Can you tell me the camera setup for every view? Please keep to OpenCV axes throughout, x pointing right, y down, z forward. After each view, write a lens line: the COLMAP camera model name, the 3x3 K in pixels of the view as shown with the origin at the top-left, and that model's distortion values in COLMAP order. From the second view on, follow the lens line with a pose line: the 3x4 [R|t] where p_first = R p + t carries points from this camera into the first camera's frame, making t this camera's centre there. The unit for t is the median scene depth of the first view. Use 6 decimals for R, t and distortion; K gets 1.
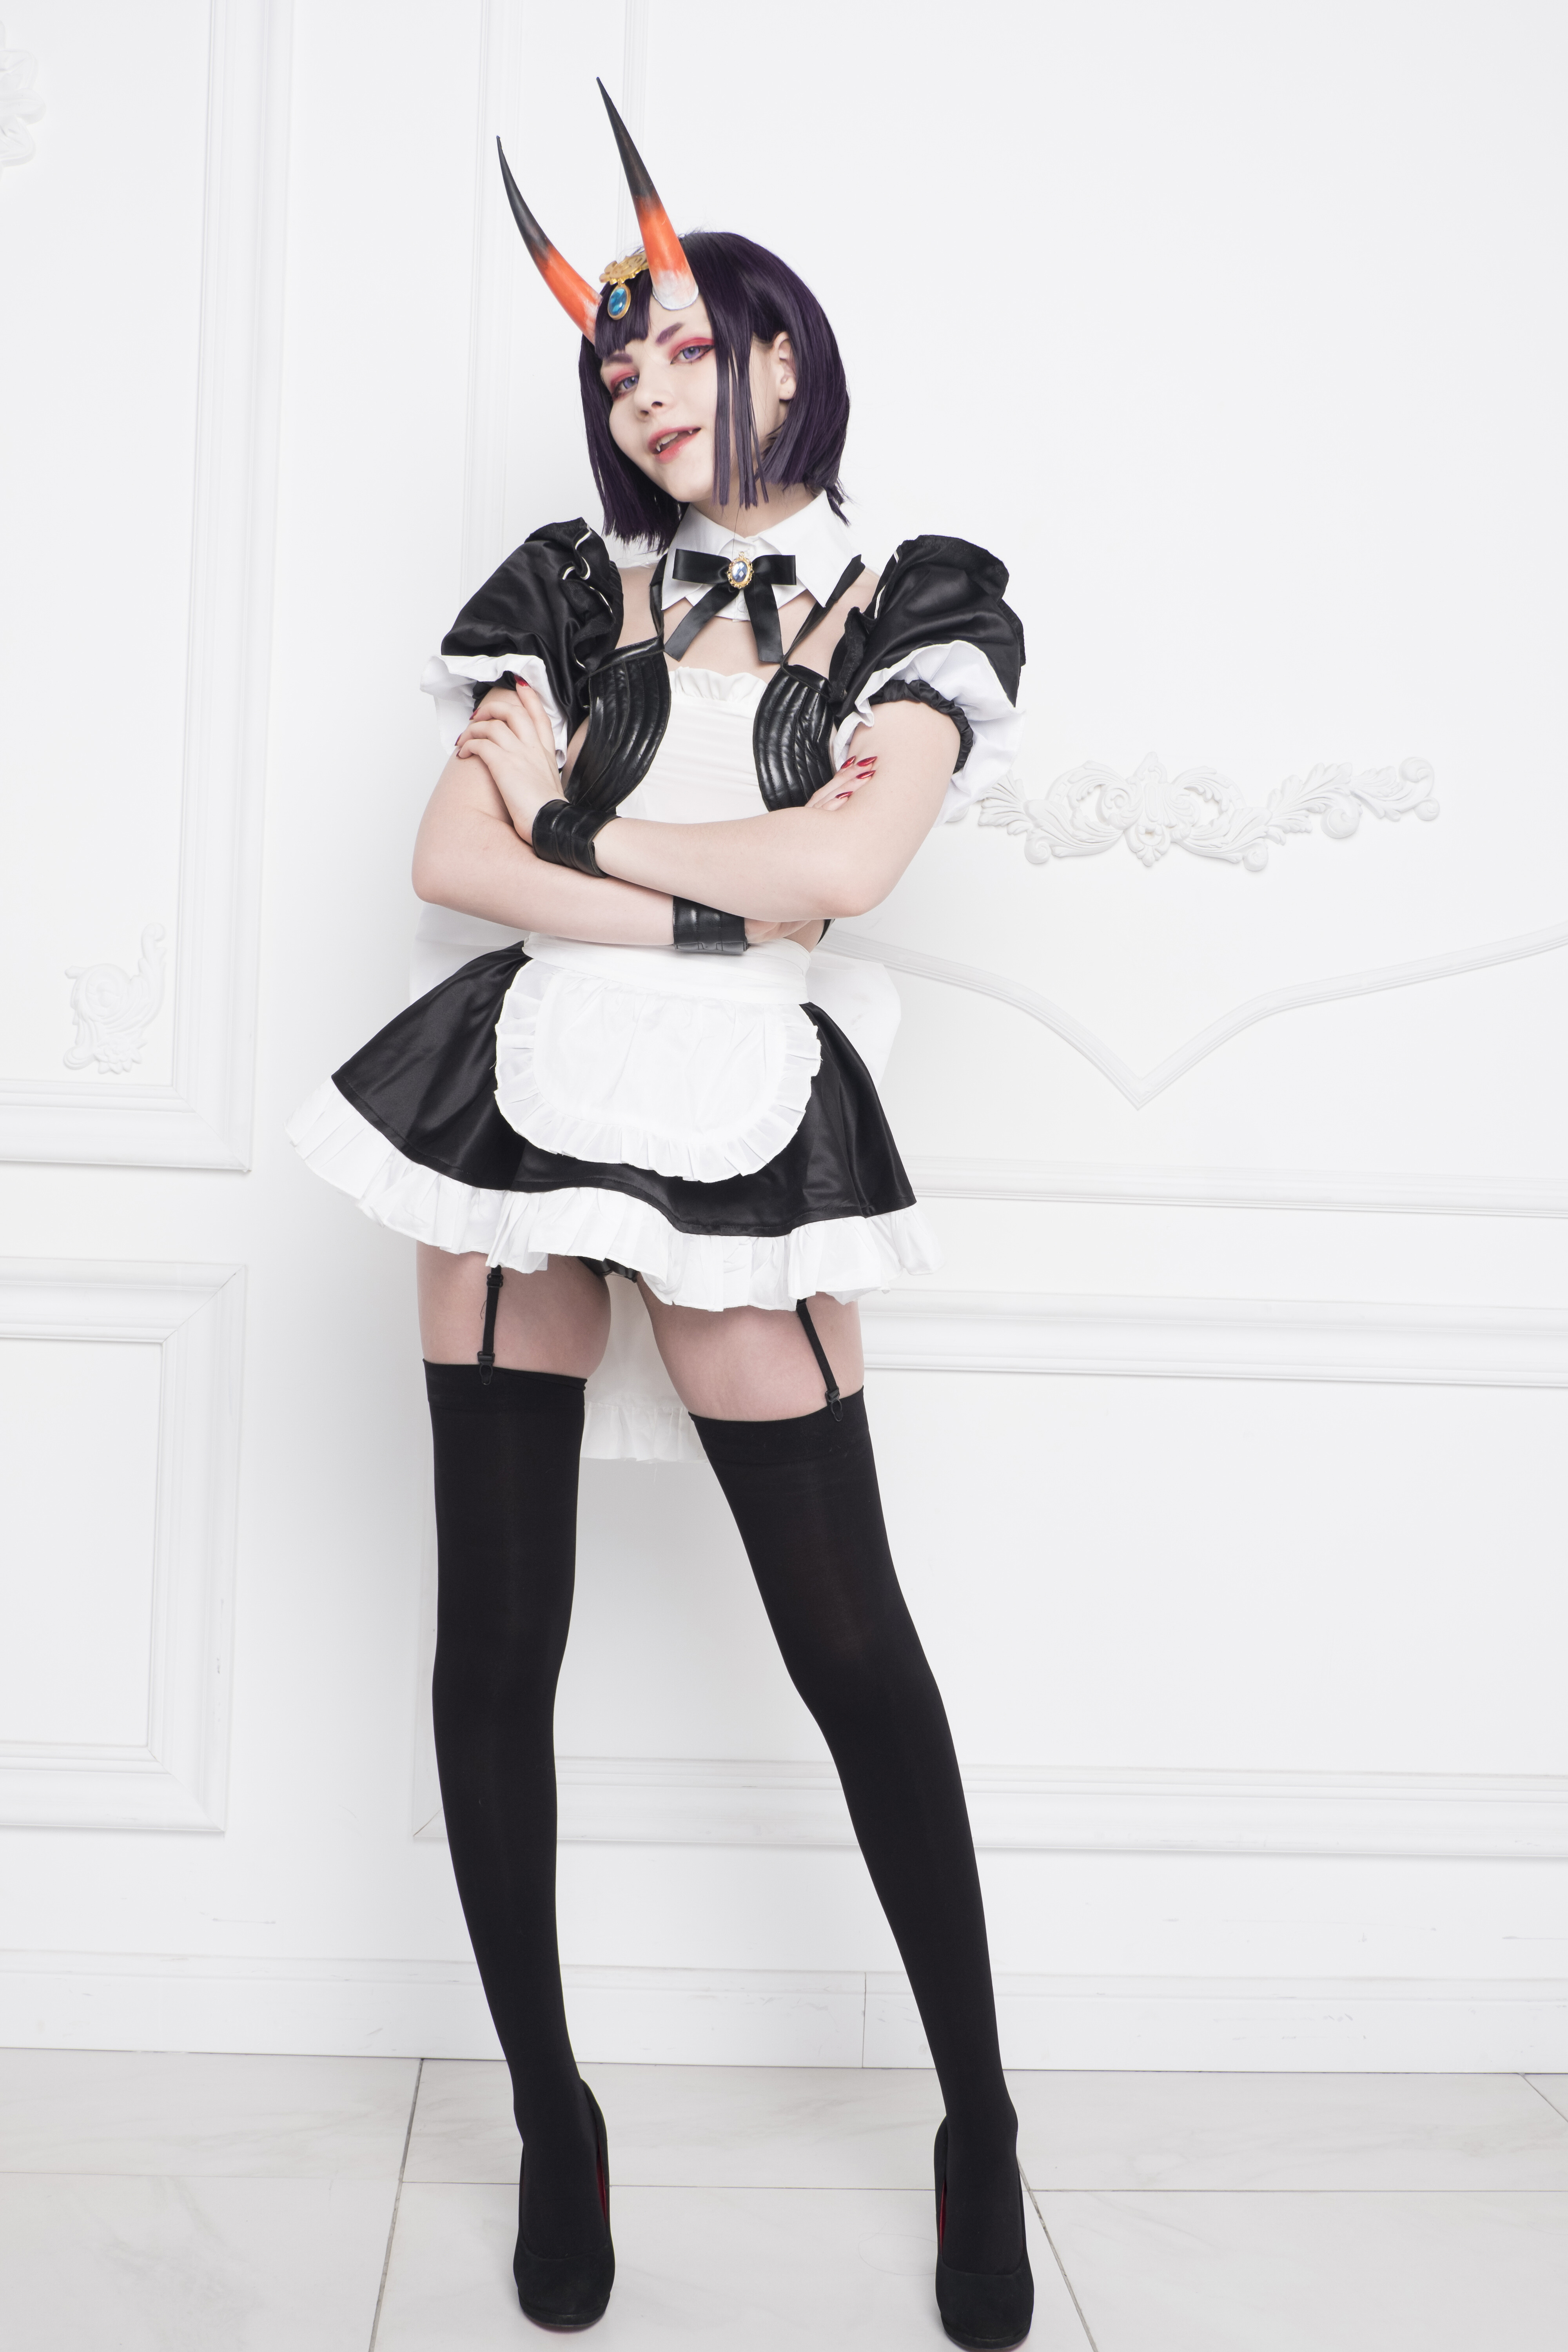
lens RADIAL K [[2800.6, 0, 752.6], [0, 2800.6, 1226.5], [0, 0, 1]] dist [-0.011877, 0.000000]
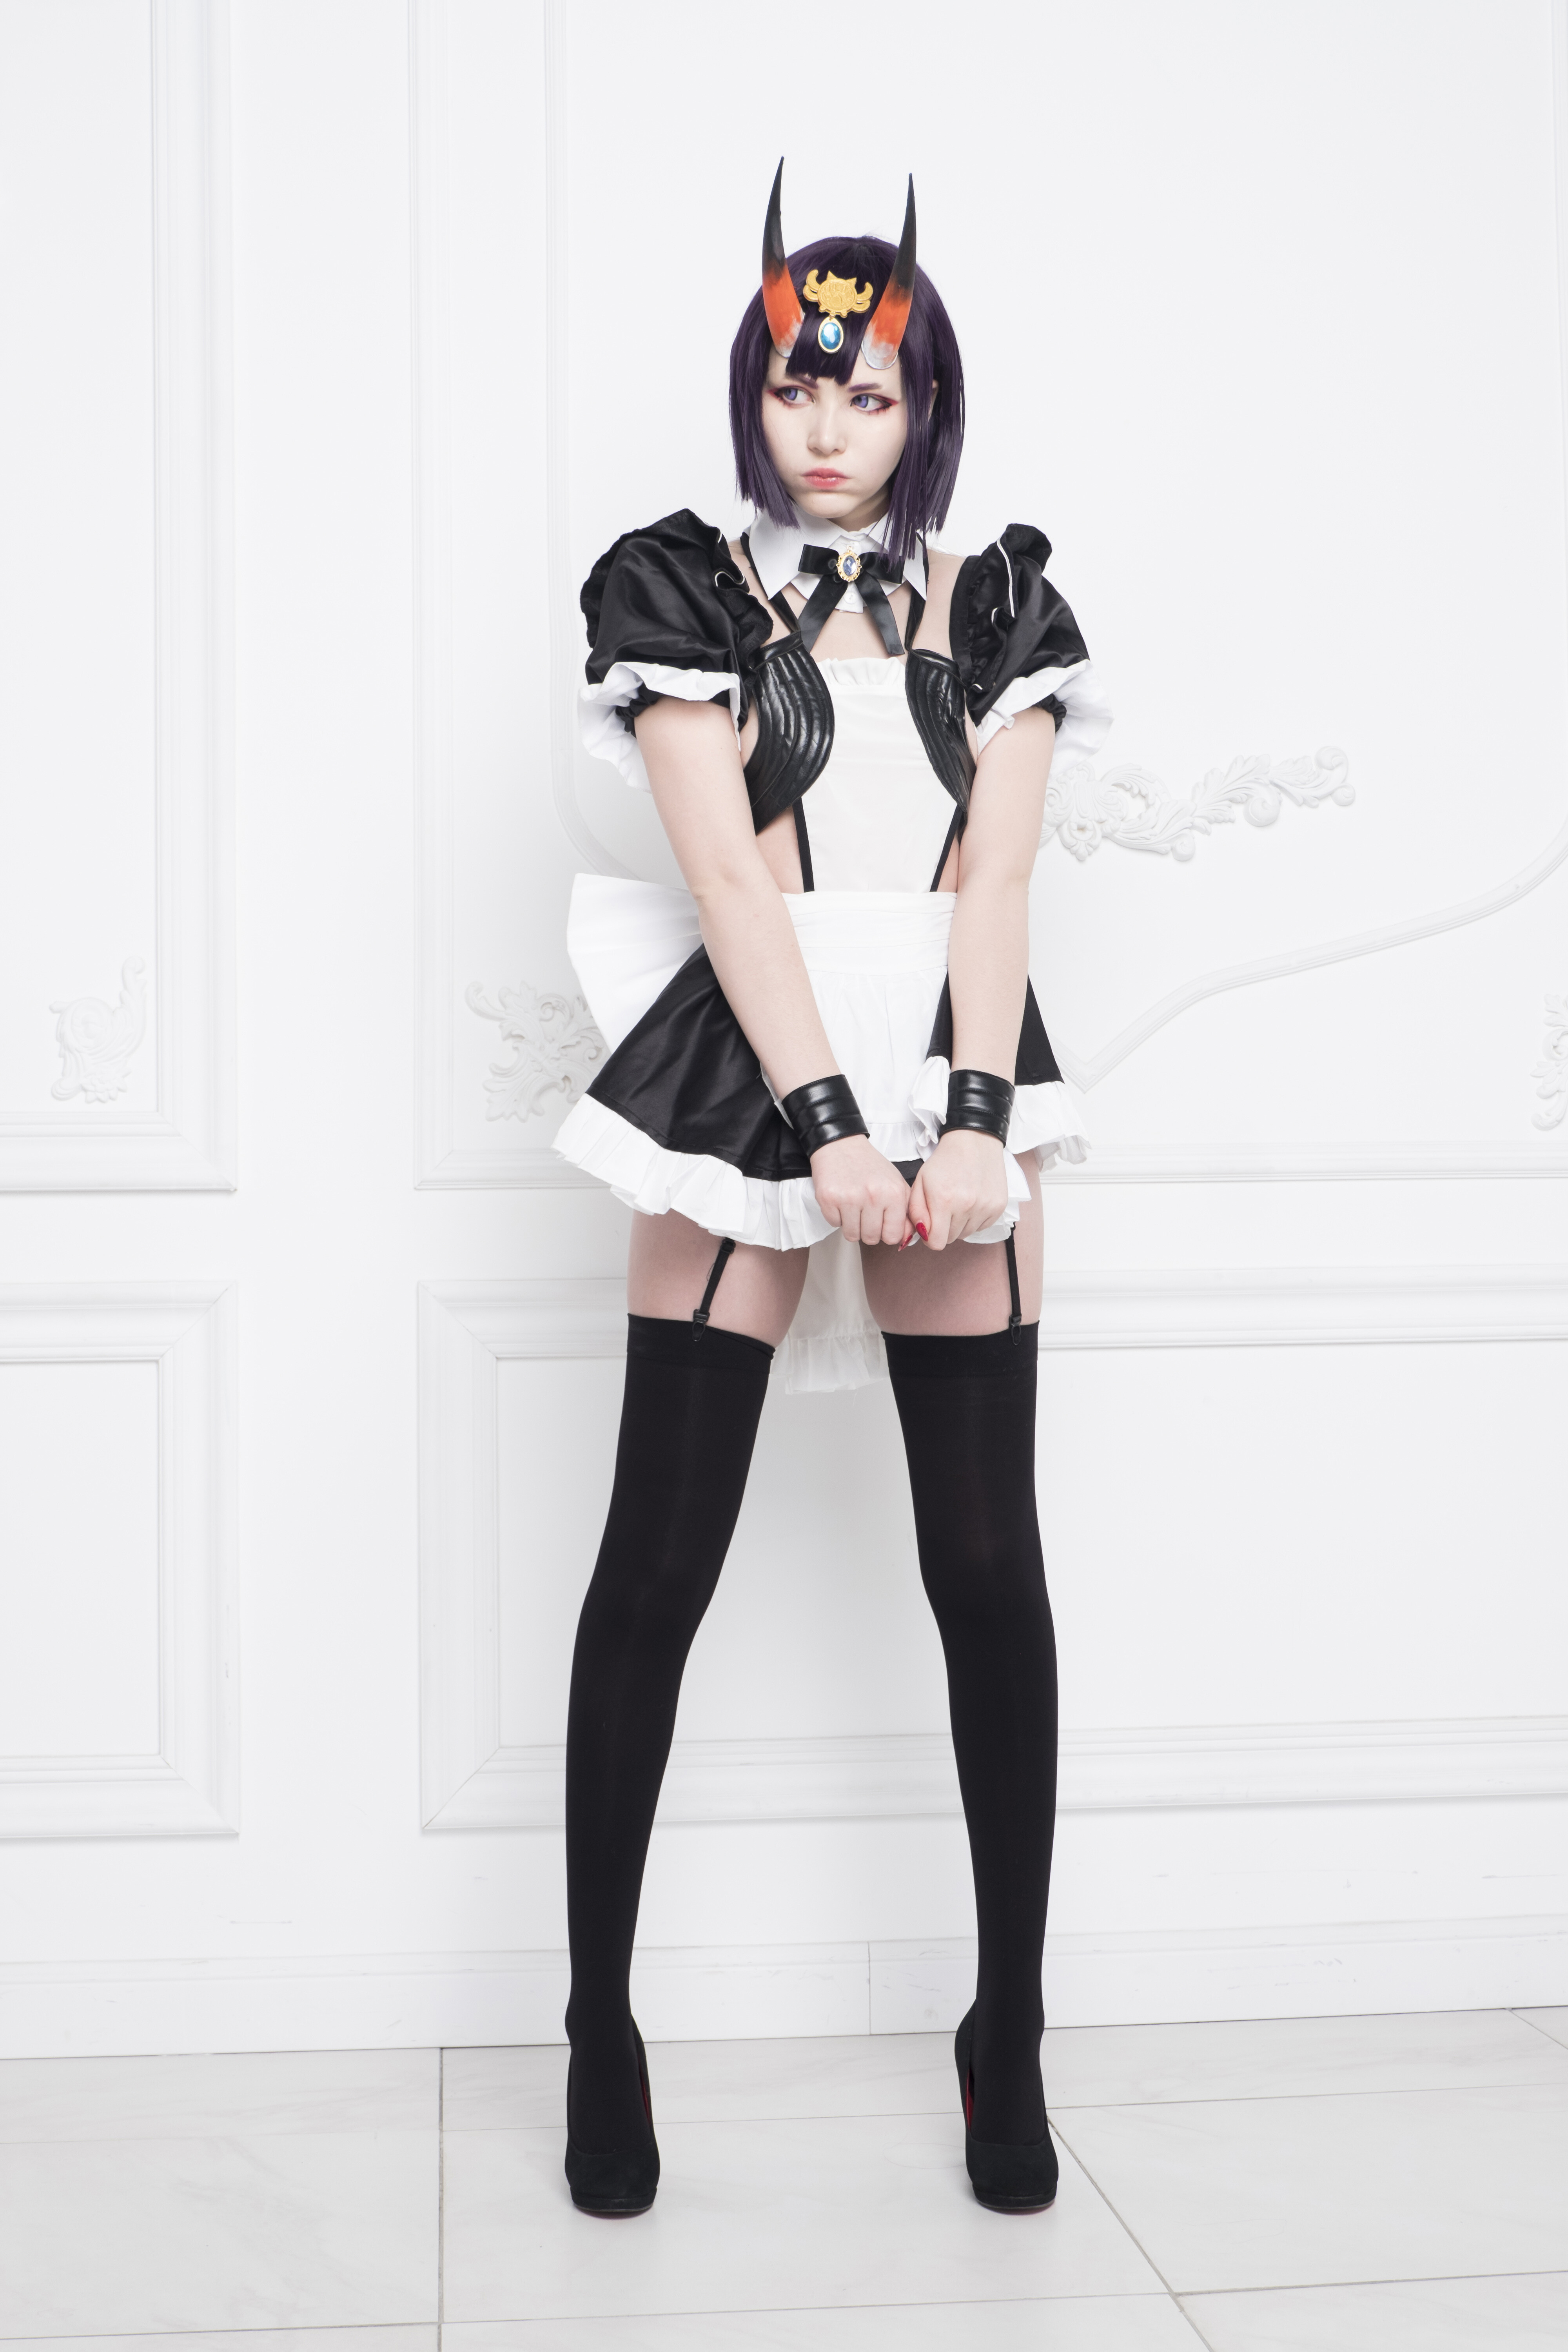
lens RADIAL K [[3357.5, 0, 746.9], [0, 3357.5, 1234.4], [0, 0, 1]] dist [0.006724, 0.000000]
pose [[0.998164, -0.049052, 0.035524, -0.035436], [0.050696, 0.997610, -0.046948, 0.063706], [-0.033136, 0.048663, 0.998265, -0.244222]]
